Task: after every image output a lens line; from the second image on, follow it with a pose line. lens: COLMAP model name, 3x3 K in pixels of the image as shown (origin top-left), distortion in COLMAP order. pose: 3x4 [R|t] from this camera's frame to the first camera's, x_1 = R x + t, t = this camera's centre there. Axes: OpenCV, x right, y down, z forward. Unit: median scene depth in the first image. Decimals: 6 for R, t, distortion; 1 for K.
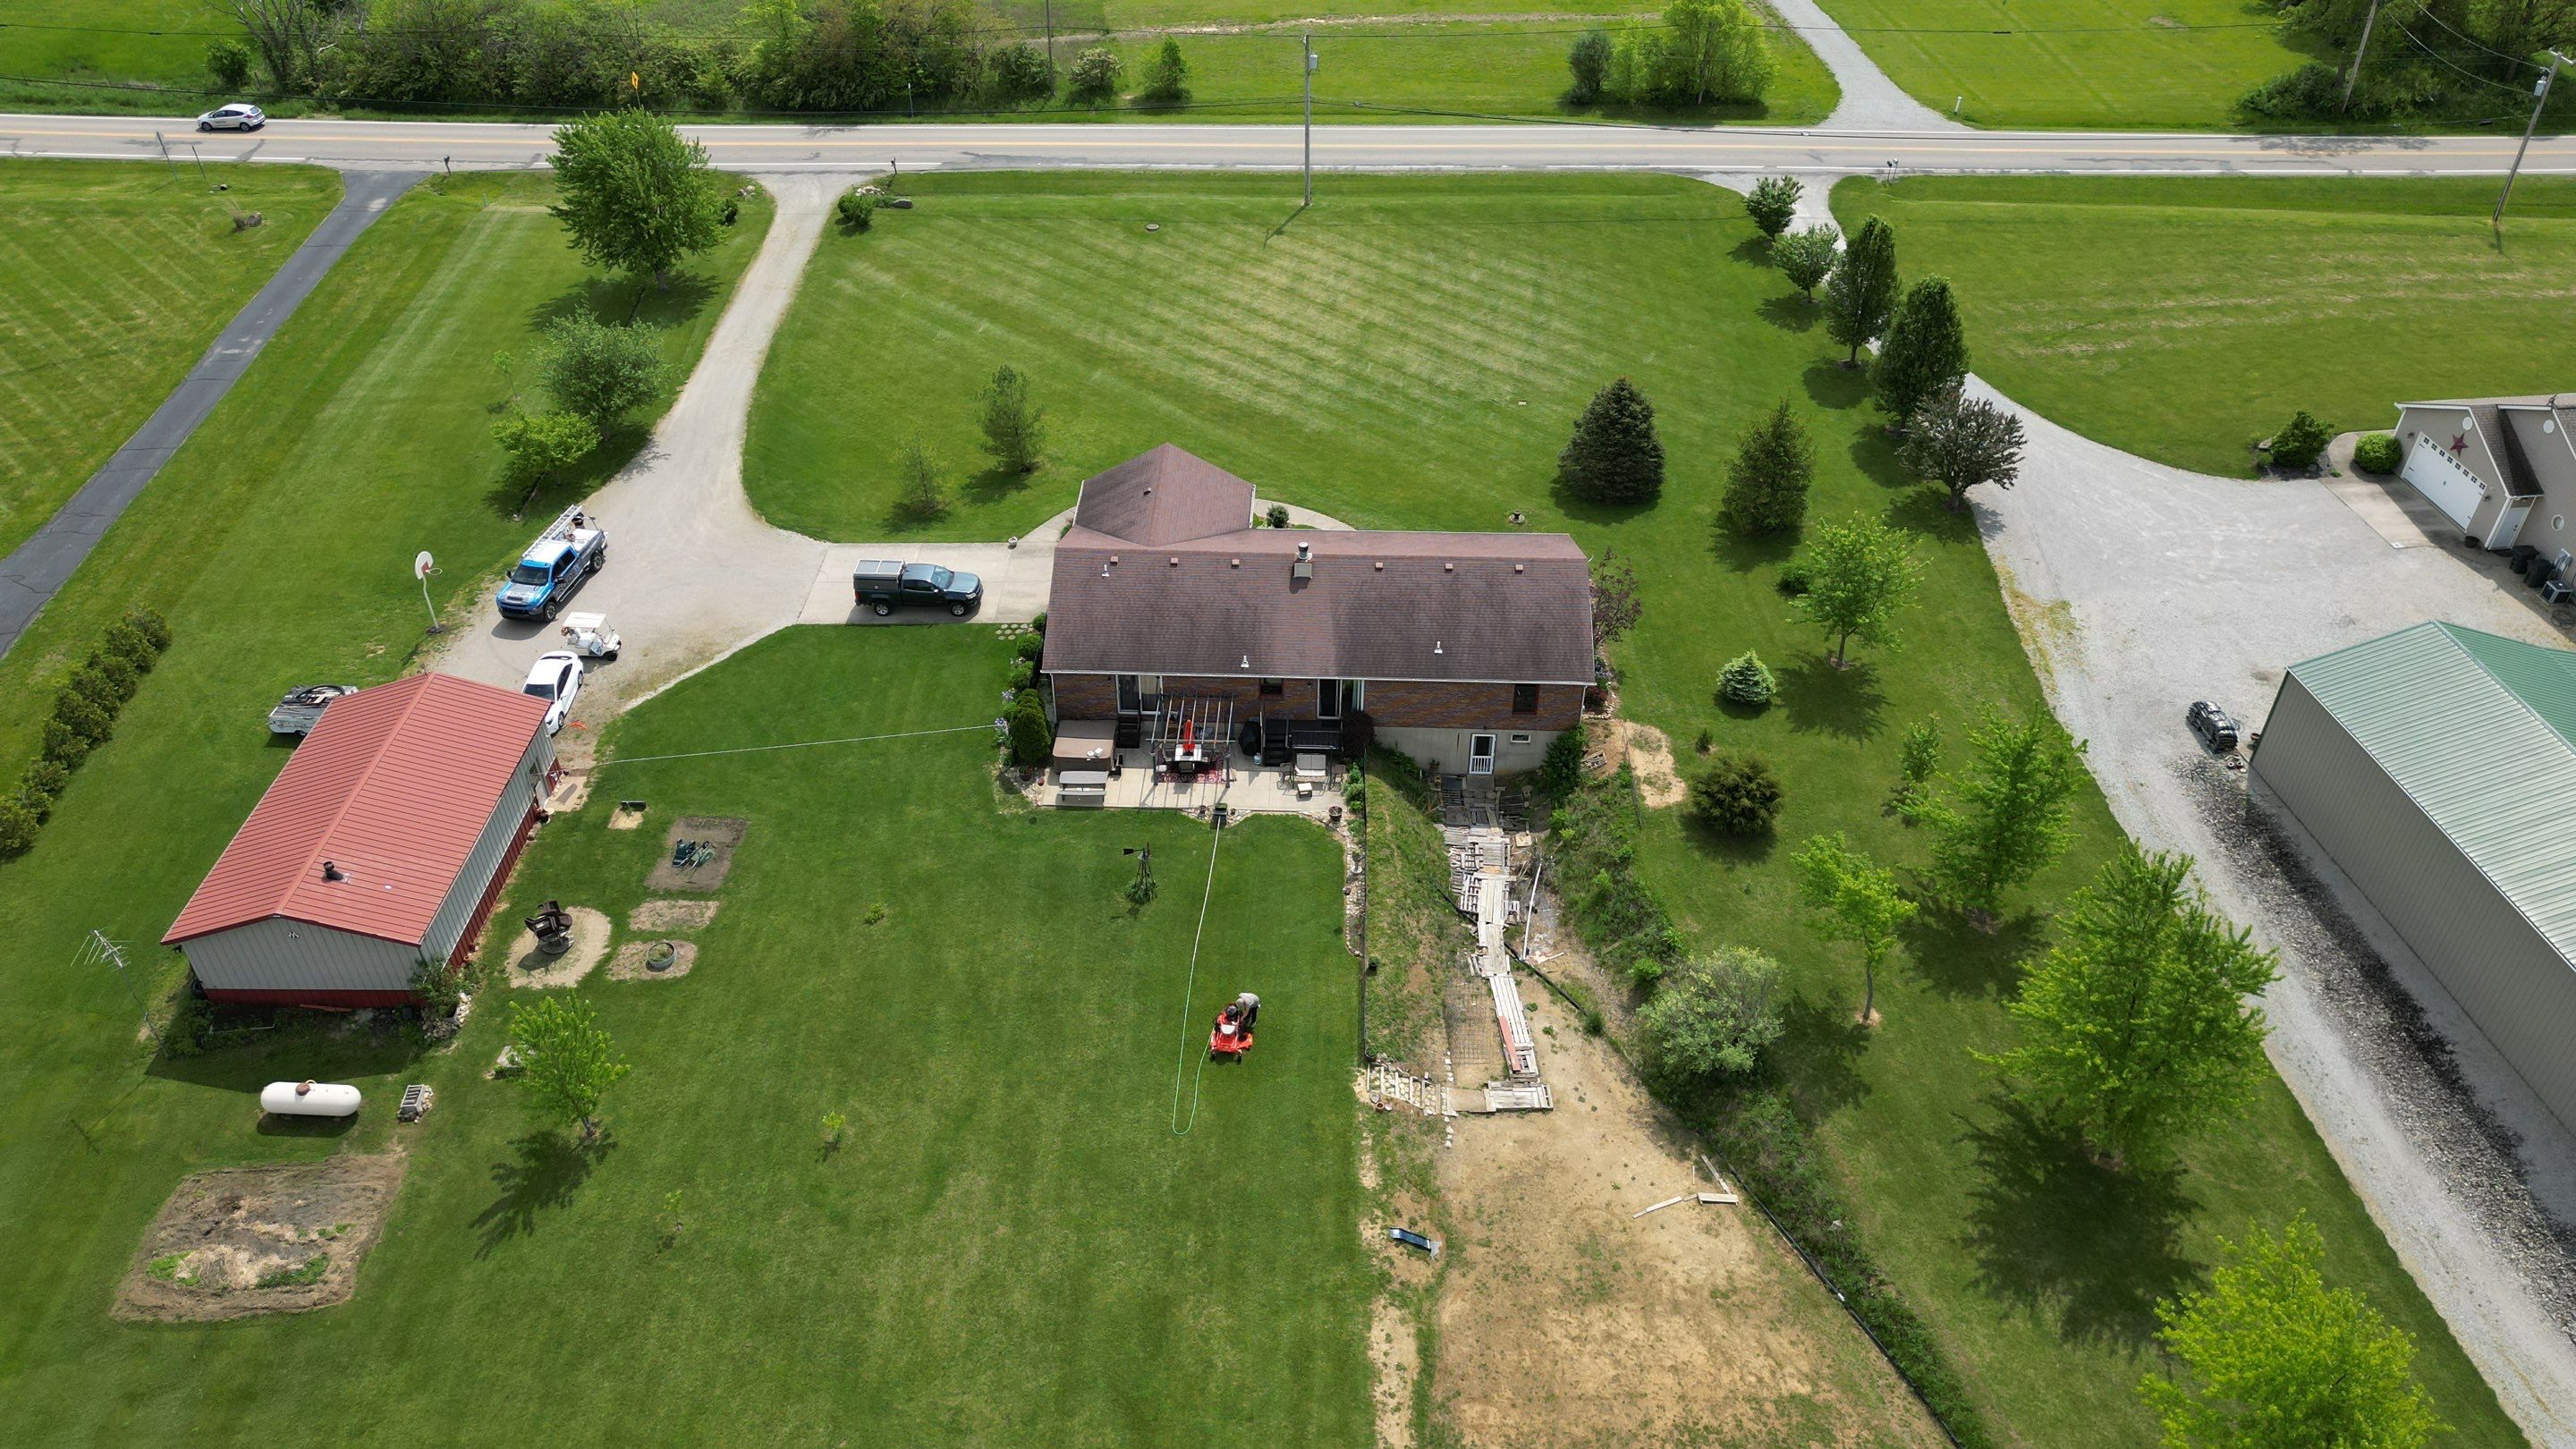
lens RADIAL K [[1798.9, 0, 1290.7], [0, 1798.9, 720.2], [0, 0, 1]] dist [0.072877, -0.070578]
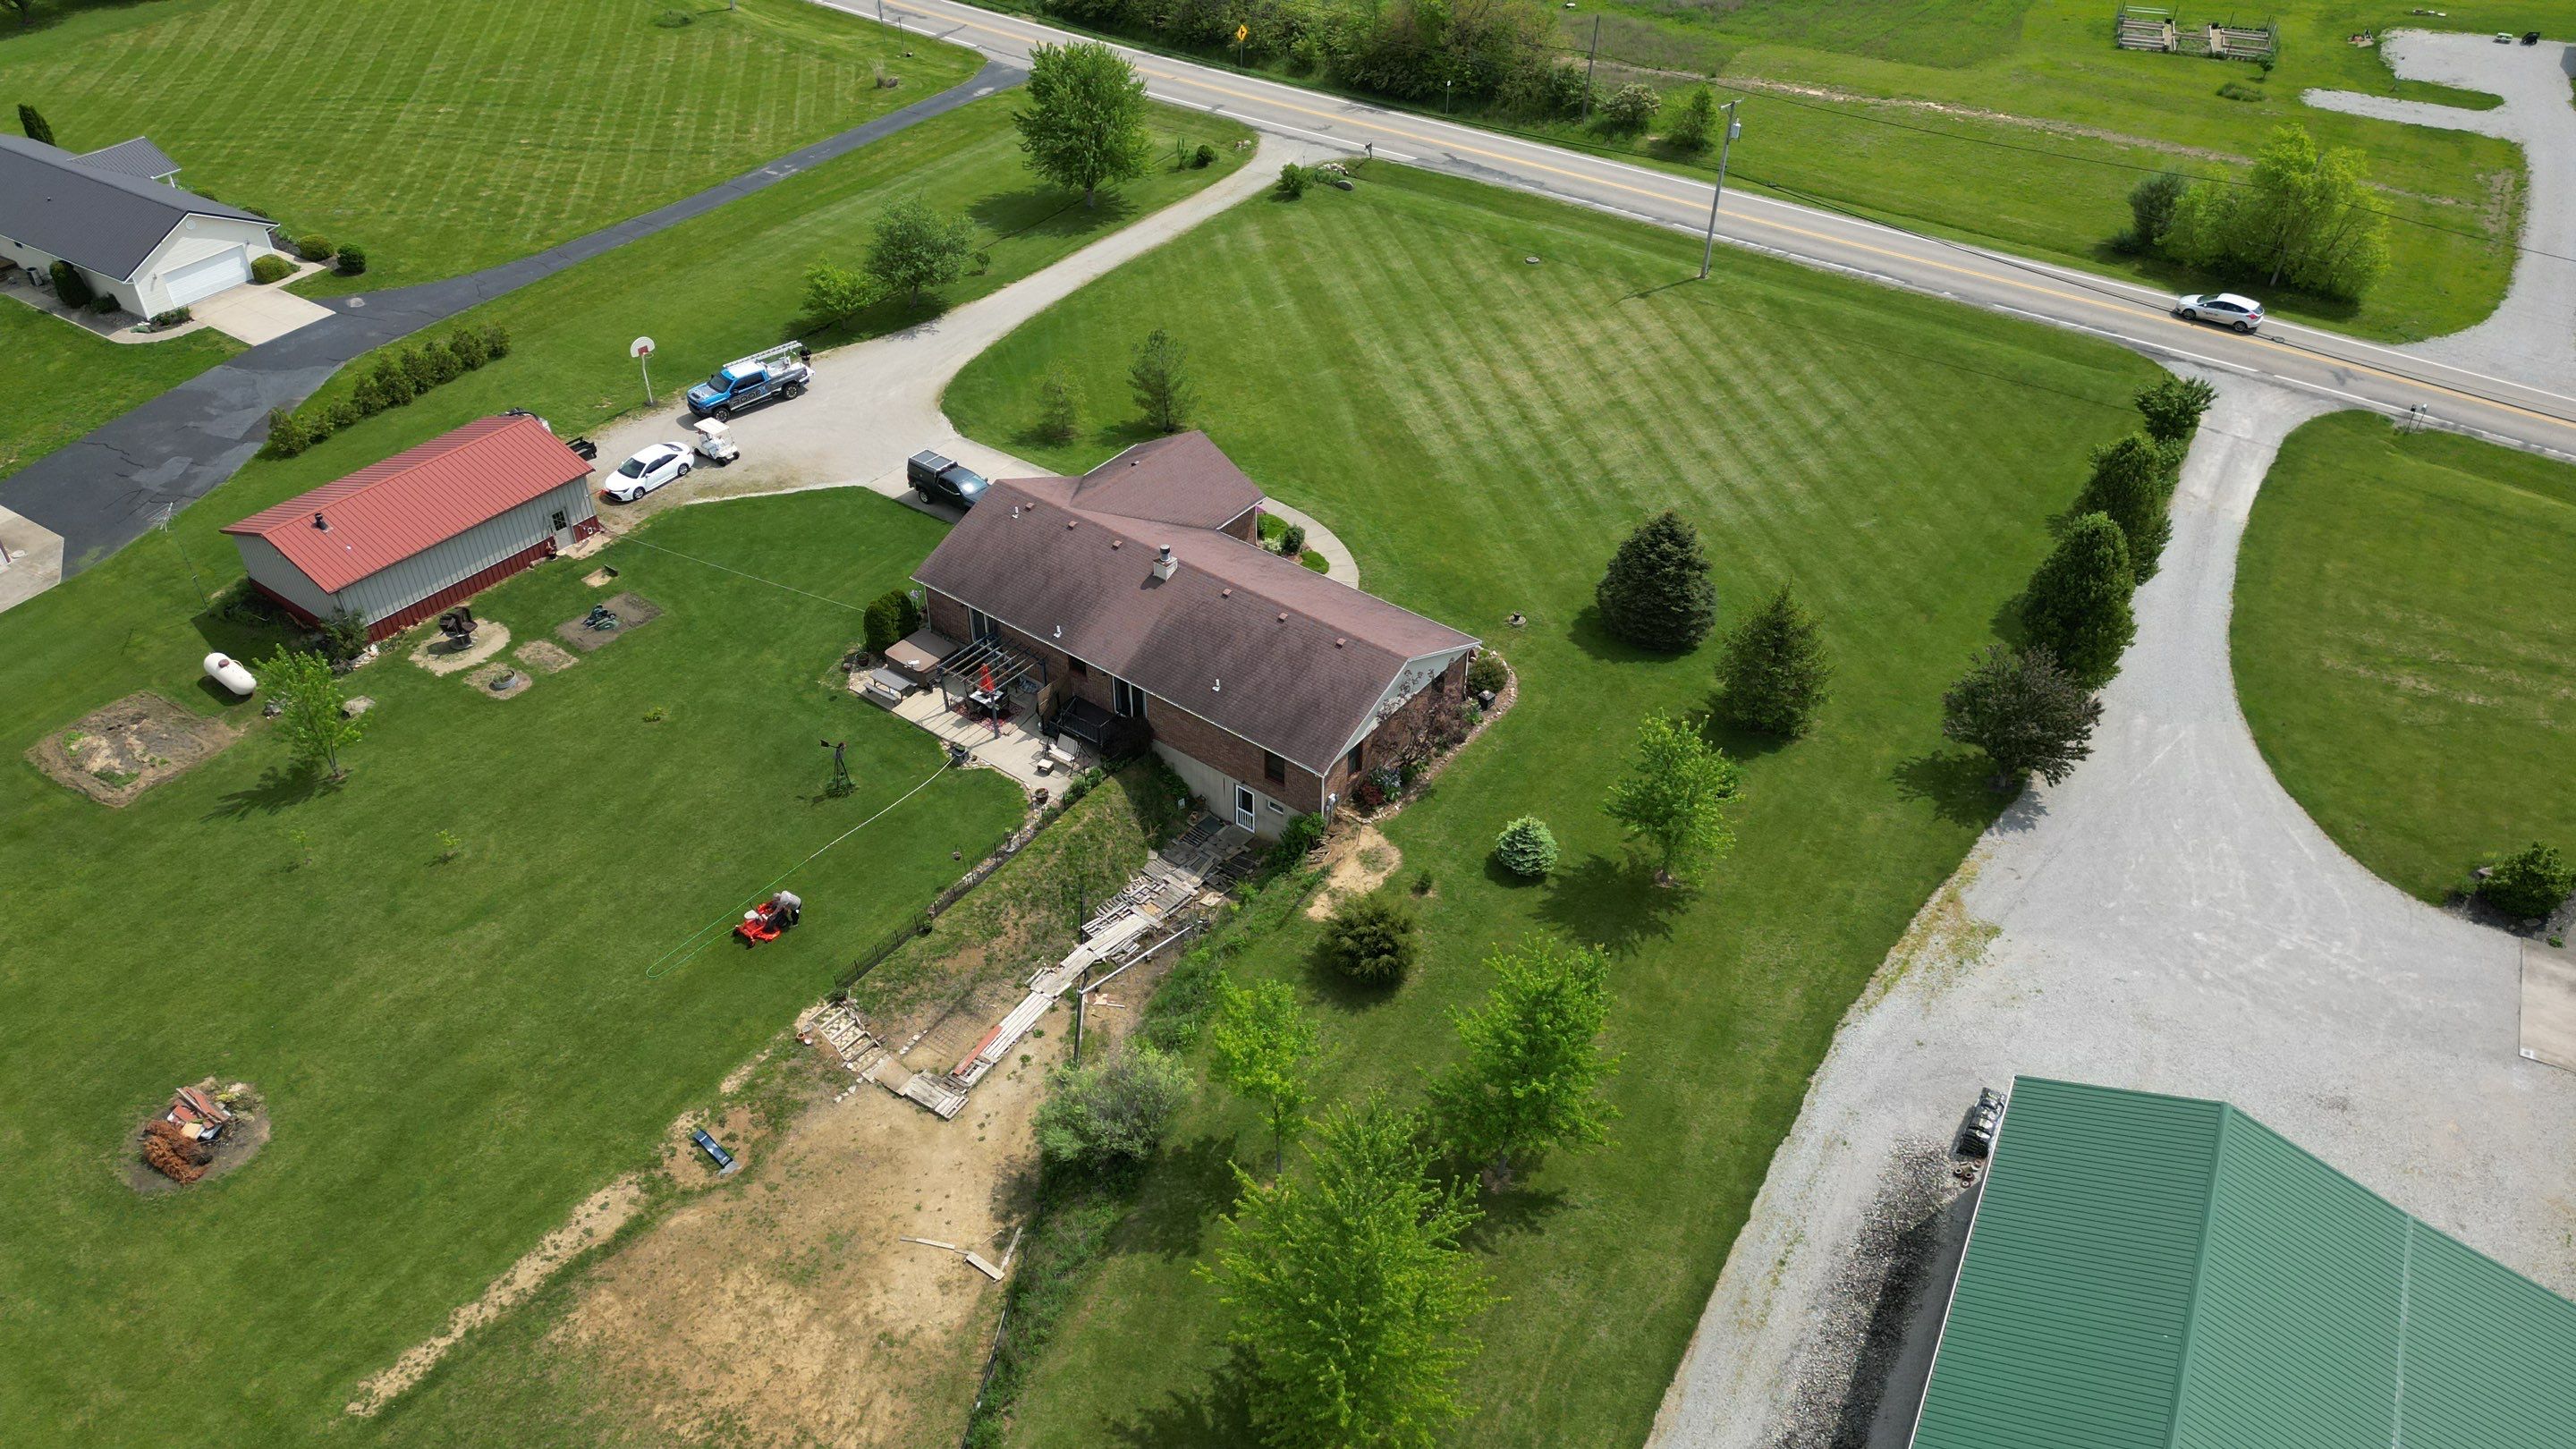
lens RADIAL K [[1798.9, 0, 1288.2], [0, 1798.9, 724.3], [0, 0, 1]] dist [0.072877, -0.070578]
pose [[0.812896, 0.355861, -0.461046, 0.533646], [-0.359668, 0.929365, 0.083187, -0.108039], [0.458083, 0.098201, 0.883469, 0.144124]]
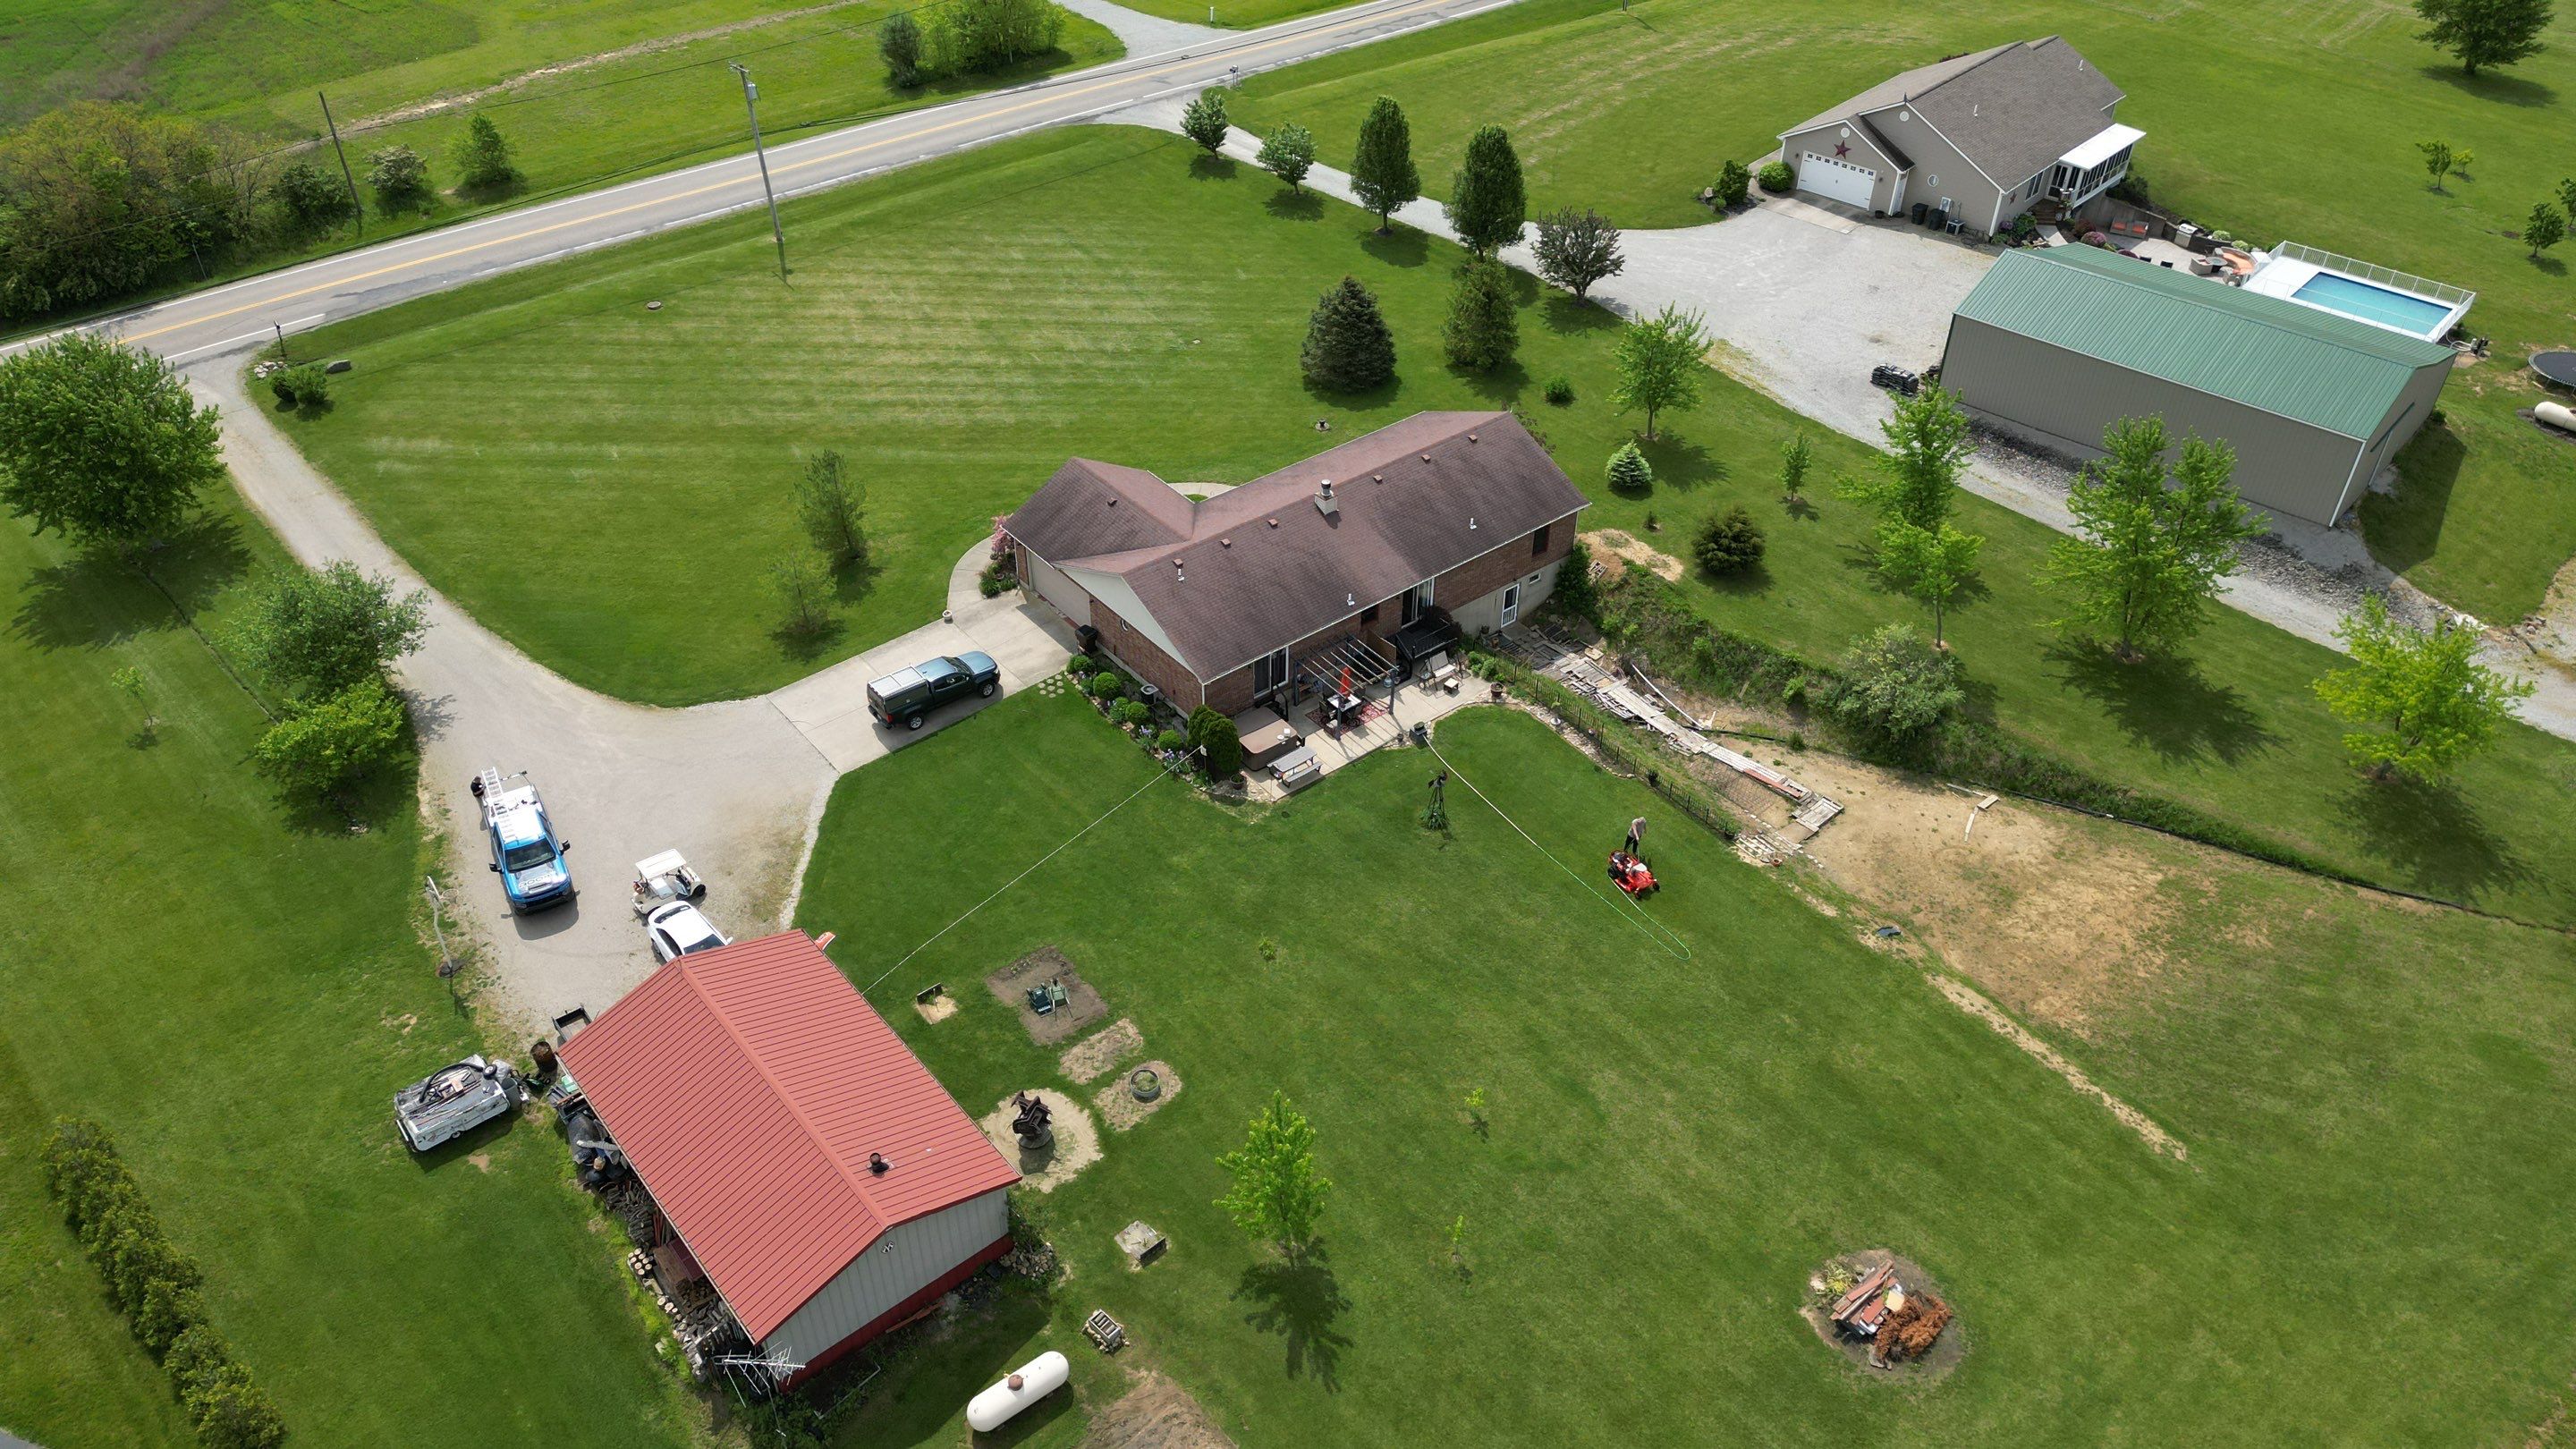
lens RADIAL K [[1798.9, 0, 1289.7], [0, 1798.9, 708.2], [0, 0, 1]] dist [0.072877, -0.070578]
pose [[0.759904, -0.398316, 0.513703, -0.570869], [0.396594, 0.910234, 0.119110, -0.105590], [-0.515033, 0.113220, 0.849660, 0.125391]]
